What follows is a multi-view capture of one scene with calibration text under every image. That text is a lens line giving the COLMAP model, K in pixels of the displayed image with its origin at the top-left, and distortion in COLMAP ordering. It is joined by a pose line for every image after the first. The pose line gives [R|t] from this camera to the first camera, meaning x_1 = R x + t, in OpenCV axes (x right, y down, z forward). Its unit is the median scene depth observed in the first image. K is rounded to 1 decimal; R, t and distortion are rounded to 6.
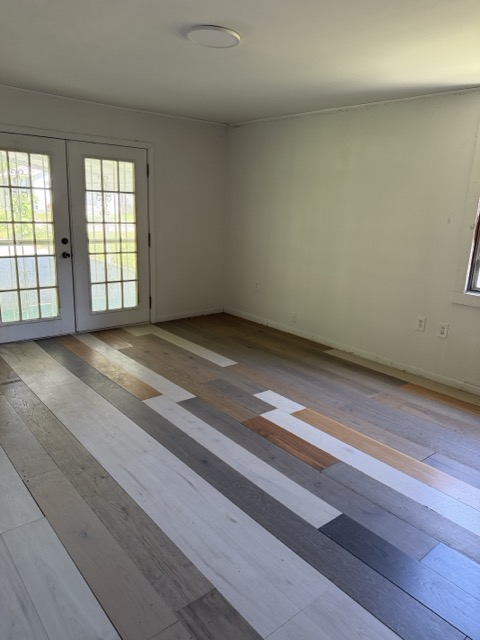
lens RADIAL K [[457.3, 0, 241.7], [0, 457.3, 316.1], [0, 0, 1]] dist [0.055505, -0.046833]
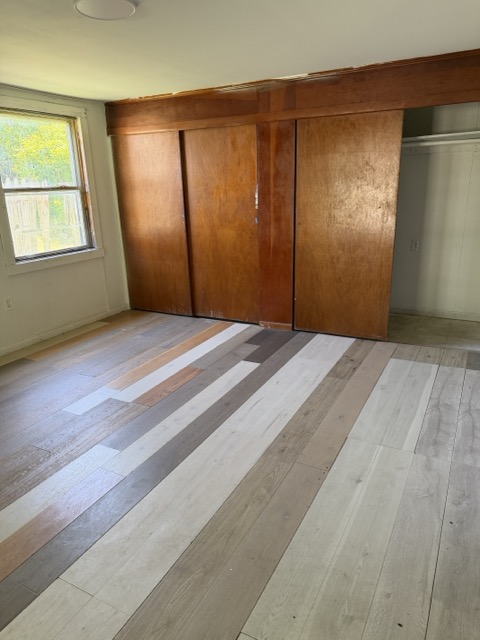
lens RADIAL K [[457.3, 0, 239.0], [0, 457.3, 320.5], [0, 0, 1]] dist [0.055505, -0.046833]
pose [[-0.382242, -0.295165, 0.875653, -1.093375], [0.237568, 0.884371, 0.401808, -0.359868], [-0.893002, 0.361615, -0.267922, 1.222976]]
